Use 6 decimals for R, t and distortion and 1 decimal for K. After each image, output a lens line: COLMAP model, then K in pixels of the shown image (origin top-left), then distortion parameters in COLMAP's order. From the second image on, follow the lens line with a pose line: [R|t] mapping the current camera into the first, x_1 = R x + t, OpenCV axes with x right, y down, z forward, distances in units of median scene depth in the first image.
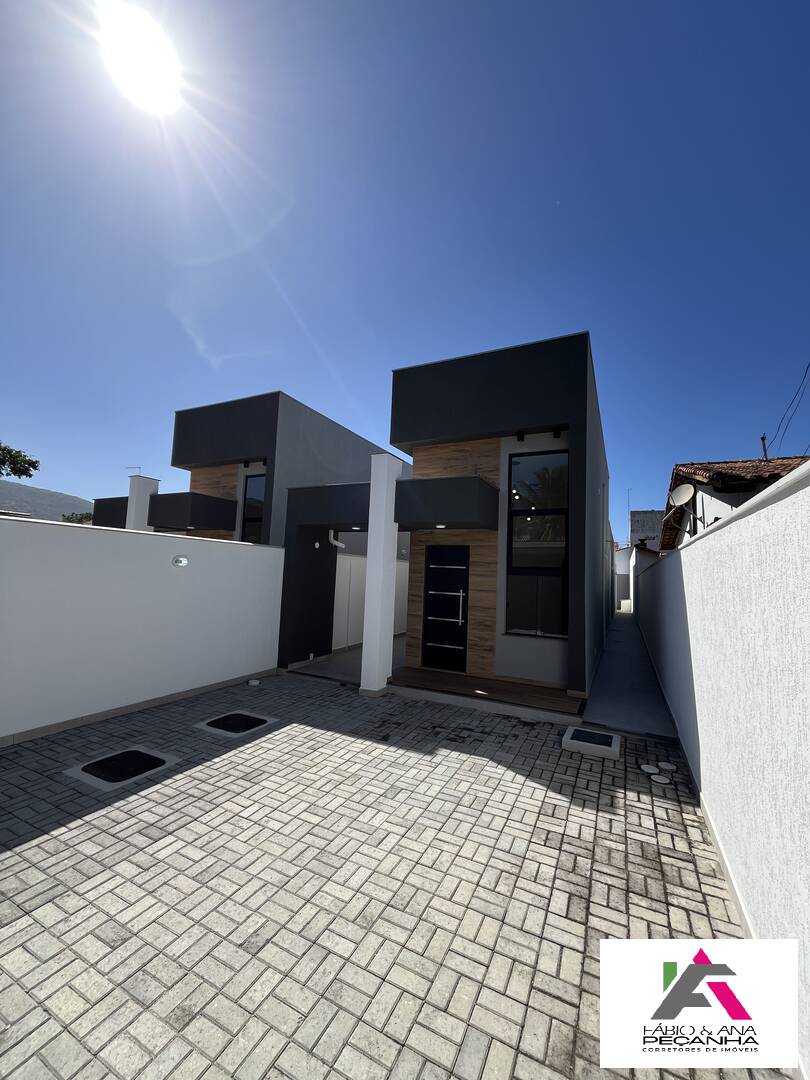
lens RADIAL K [[436.9, 0, 403.5], [0, 436.9, 537.3], [0, 0, 1]] dist [-0.005181, 0.000857]
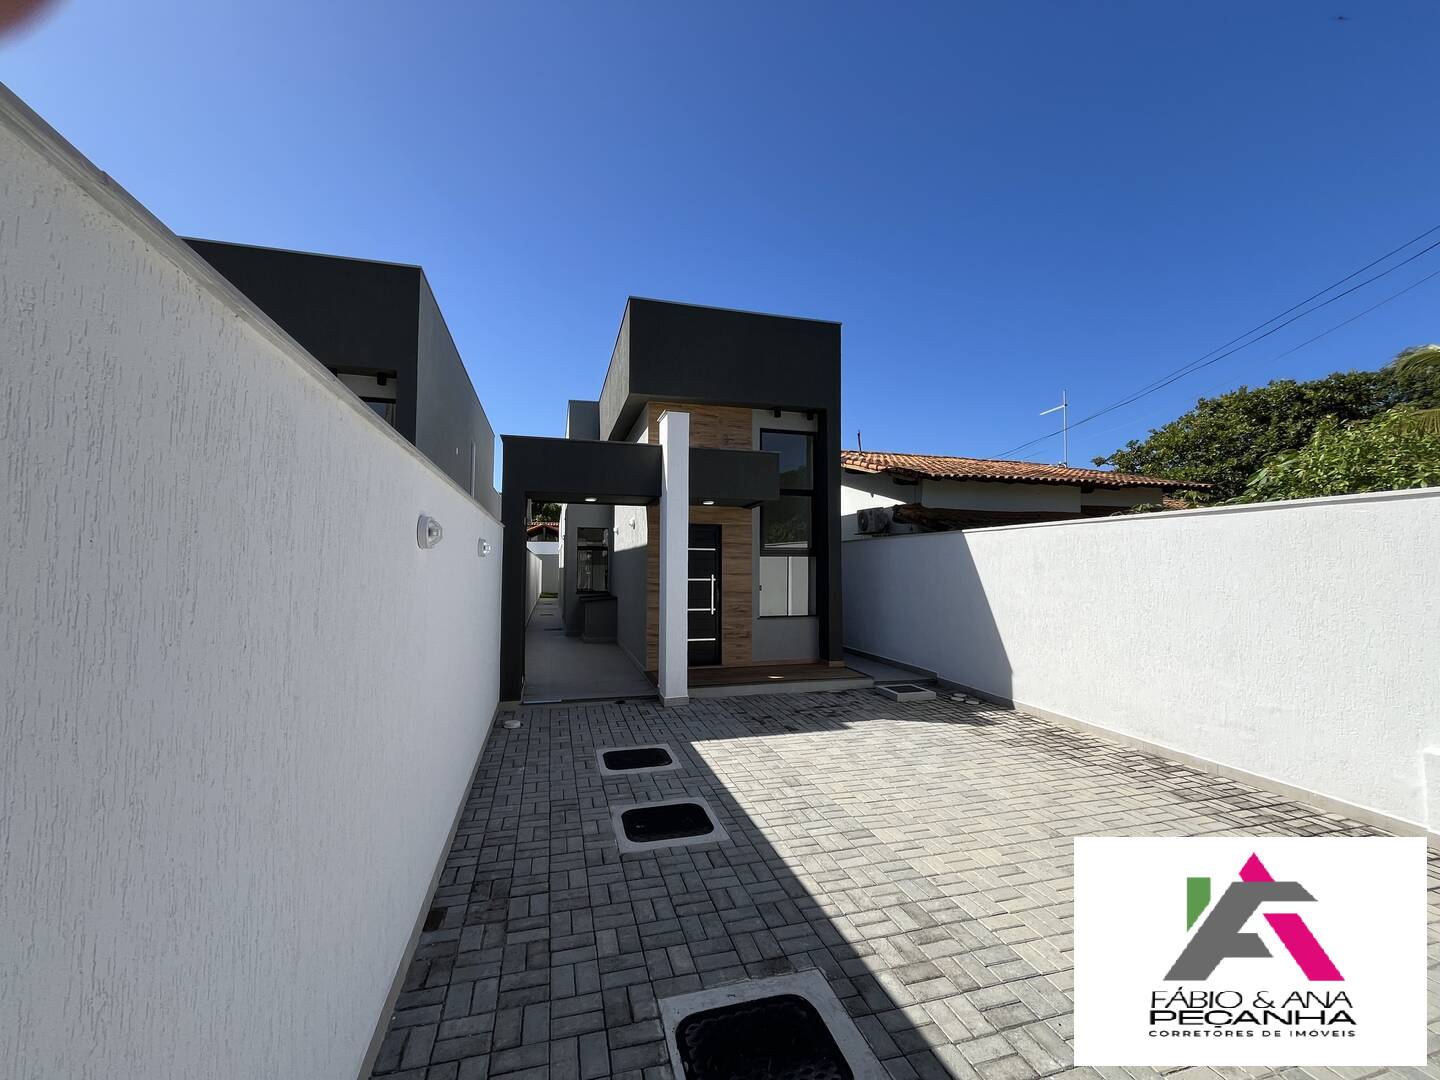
lens RADIAL K [[582.5, 0, 714.9], [0, 582.5, 542.6], [0, 0, 1]] dist [-0.005181, 0.000857]
pose [[0.739149, -0.009018, 0.673482, -1.087392], [-0.030753, 0.998416, 0.047121, -0.001500], [-0.672840, -0.055541, 0.737700, 0.207456]]
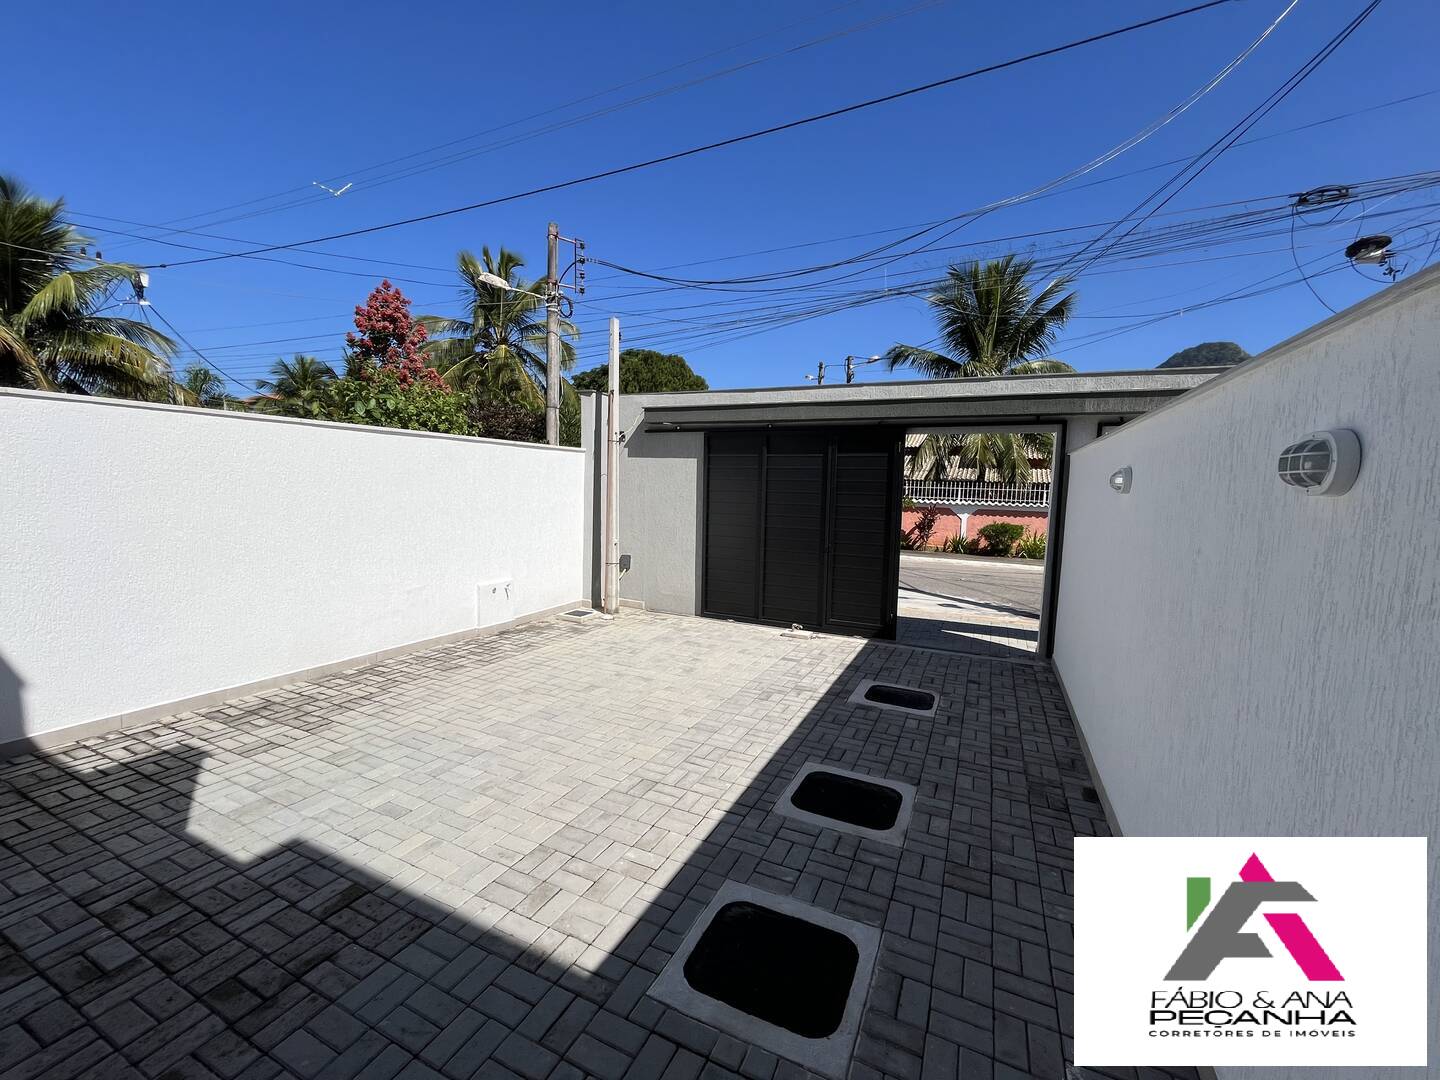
lens RADIAL K [[582.5, 0, 716.6], [0, 582.5, 541.3], [0, 0, 1]] dist [-0.005181, 0.000857]
pose [[-0.997408, -0.065205, -0.030418, -0.348400], [-0.065555, 0.997792, 0.010655, 0.132427], [0.029656, 0.012622, -0.999480, 1.609178]]
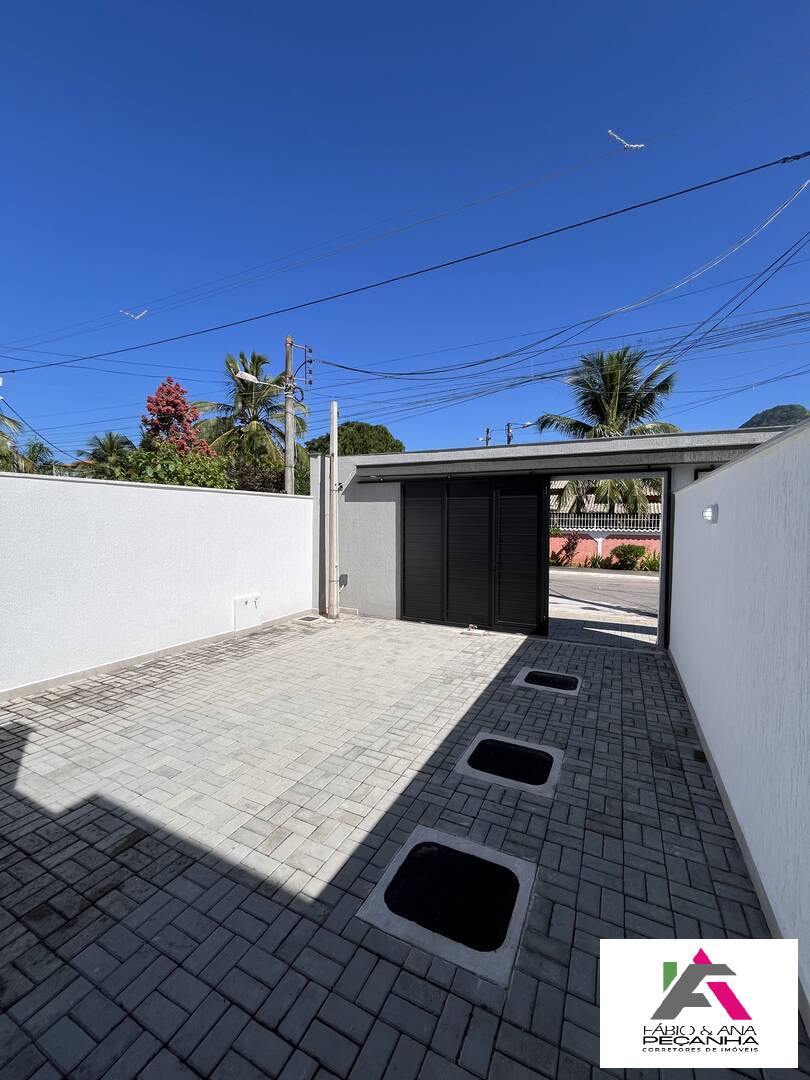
lens RADIAL K [[436.9, 0, 404.2], [0, 436.9, 537.5], [0, 0, 1]] dist [-0.005181, 0.000857]
pose [[-0.998820, -0.048339, -0.004611, -0.359456], [-0.048098, 0.997921, -0.042909, 0.125385], [0.006676, -0.042637, -0.999068, 1.618730]]
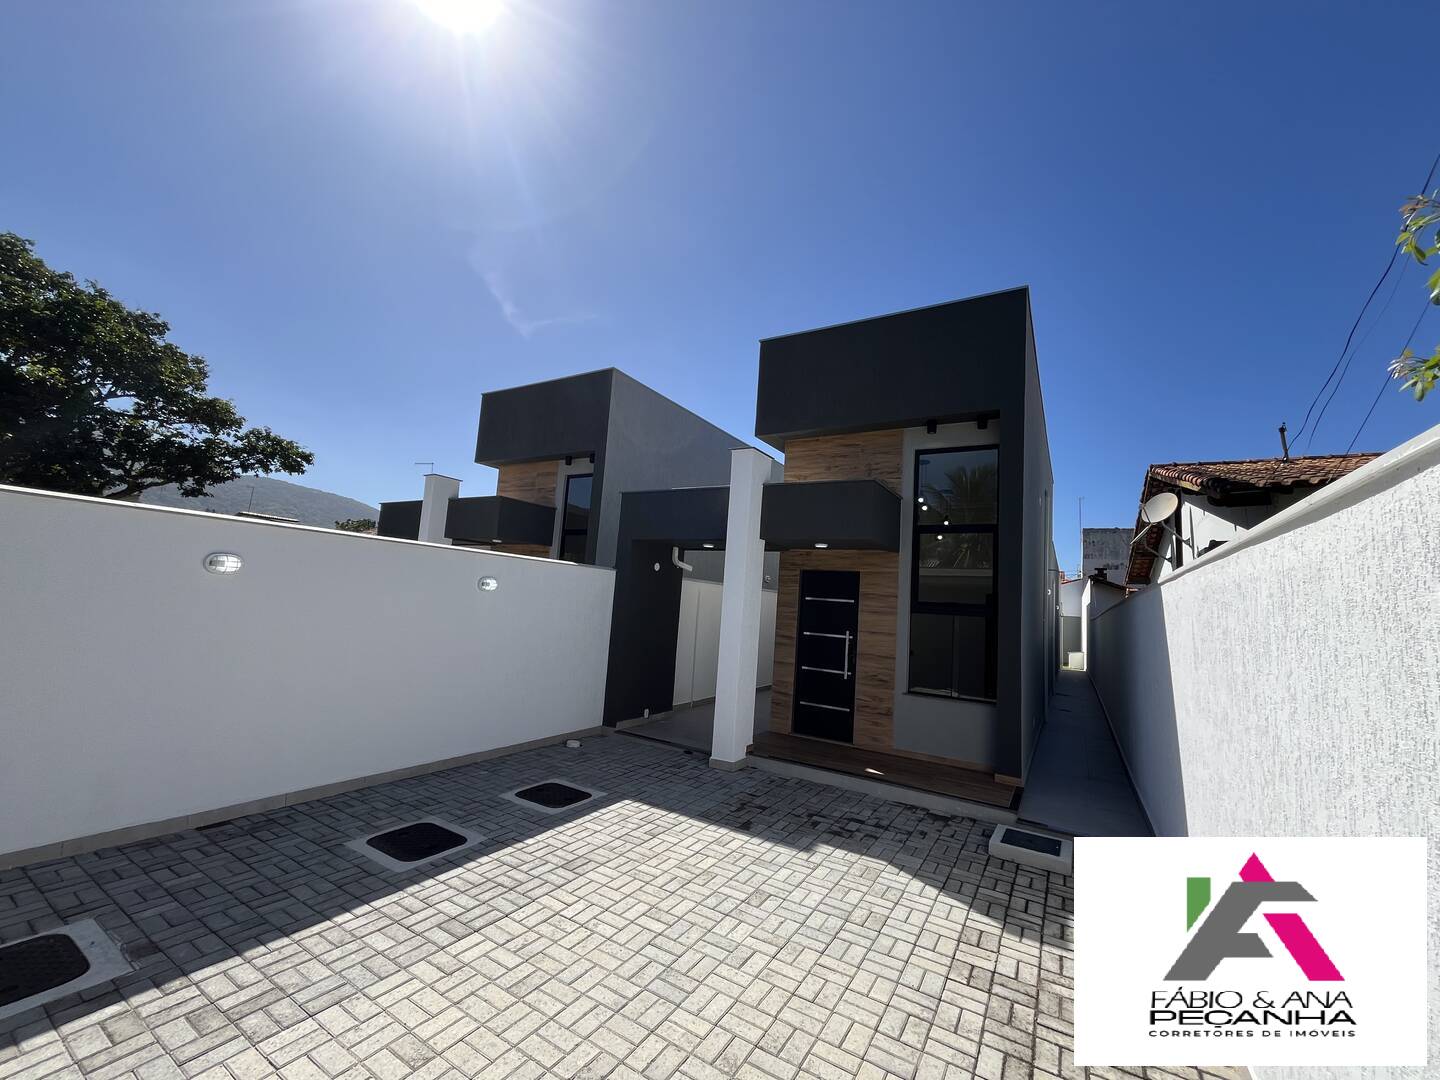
lens RADIAL K [[582.5, 0, 715.9], [0, 582.5, 540.6], [0, 0, 1]] dist [-0.005181, 0.000857]
pose [[0.996426, 0.018193, -0.082490, -0.020832], [-0.020627, 0.999374, -0.028746, -0.001490], [0.081915, 0.030345, 0.996177, -0.019662]]
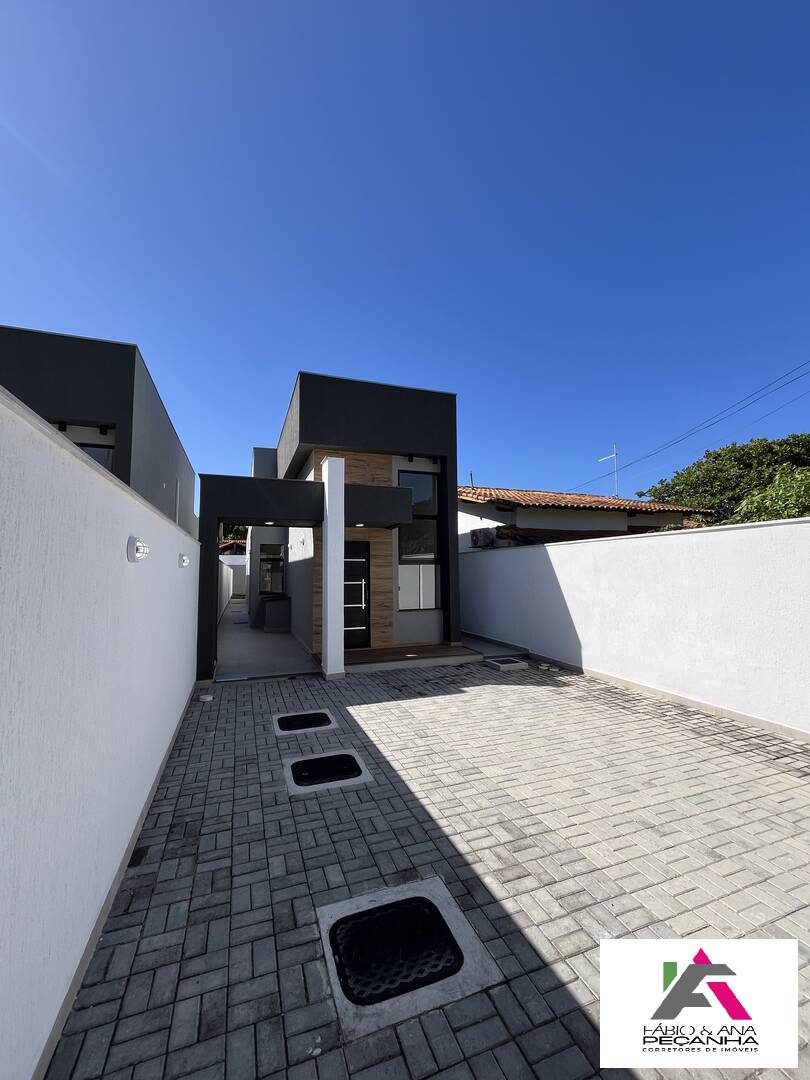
lens RADIAL K [[436.9, 0, 403.1], [0, 436.9, 538.2], [0, 0, 1]] dist [-0.005181, 0.000857]
pose [[0.681890, 0.011016, 0.731371, -1.084246], [-0.024727, 0.999662, 0.007997, -0.003540], [-0.731036, -0.023537, 0.681932, 0.193797]]
